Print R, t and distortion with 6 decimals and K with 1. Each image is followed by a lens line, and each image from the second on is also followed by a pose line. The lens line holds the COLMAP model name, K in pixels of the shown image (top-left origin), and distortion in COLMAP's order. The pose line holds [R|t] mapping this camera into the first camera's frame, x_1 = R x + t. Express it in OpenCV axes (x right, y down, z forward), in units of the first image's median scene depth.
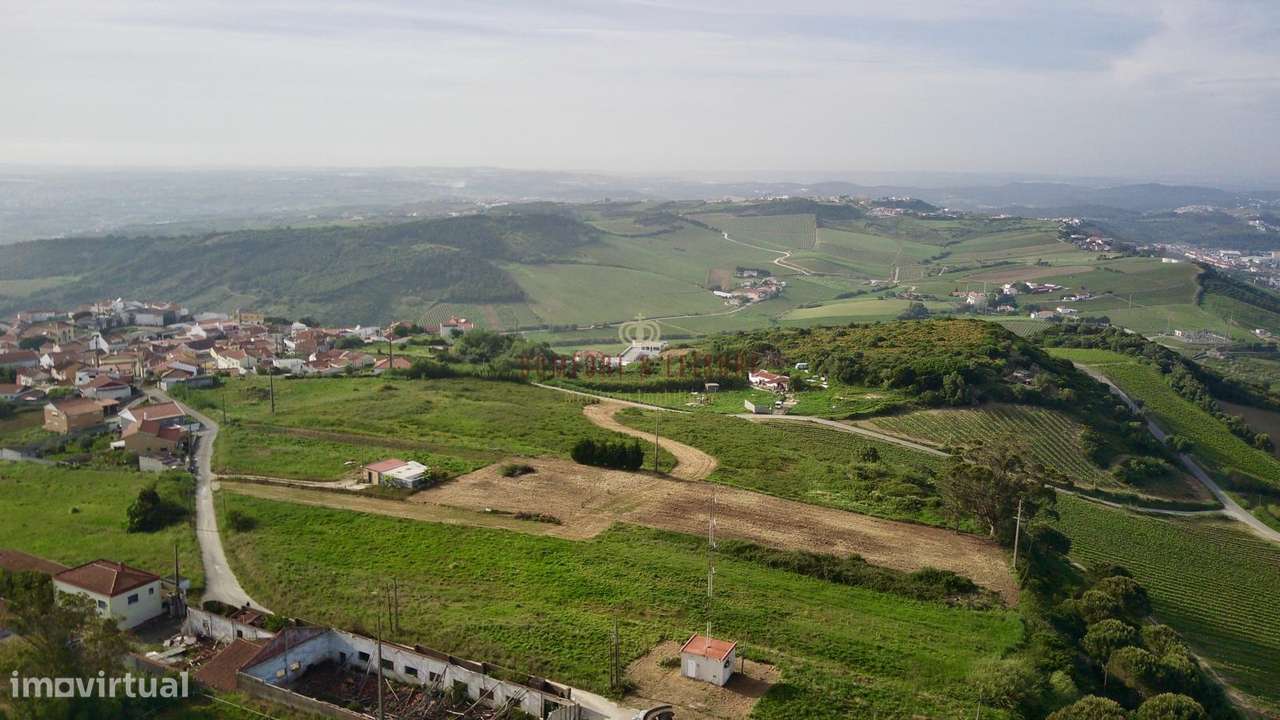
lens RADIAL K [[1062.2, 0, 663.6], [0, 1062.2, 358.6], [0, 0, 1]] dist [0.011437, -0.063947]
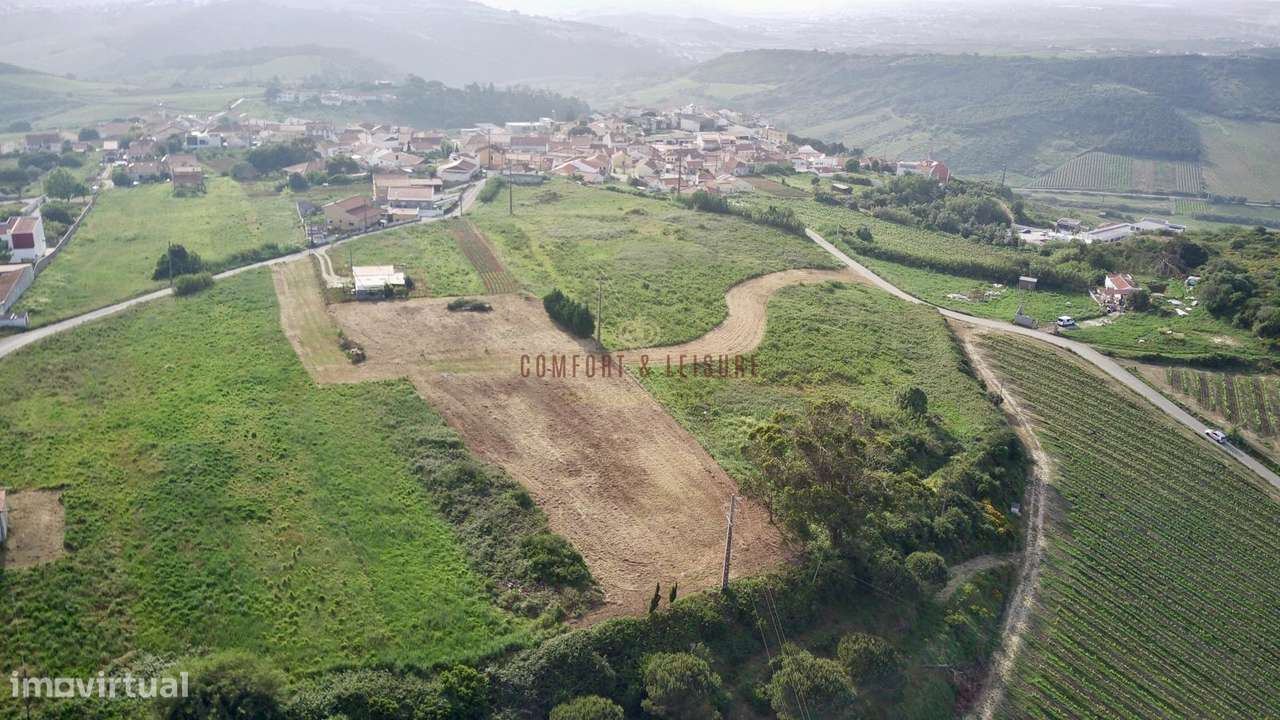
lens RADIAL K [[1062.2, 0, 663.6], [0, 1062.2, 358.6], [0, 0, 1]] dist [0.011437, -0.063947]
pose [[0.750354, 0.243295, -0.614635, 0.105647], [-0.146722, 0.967911, 0.204014, -0.012058], [0.644547, -0.062902, 0.761972, 0.072688]]
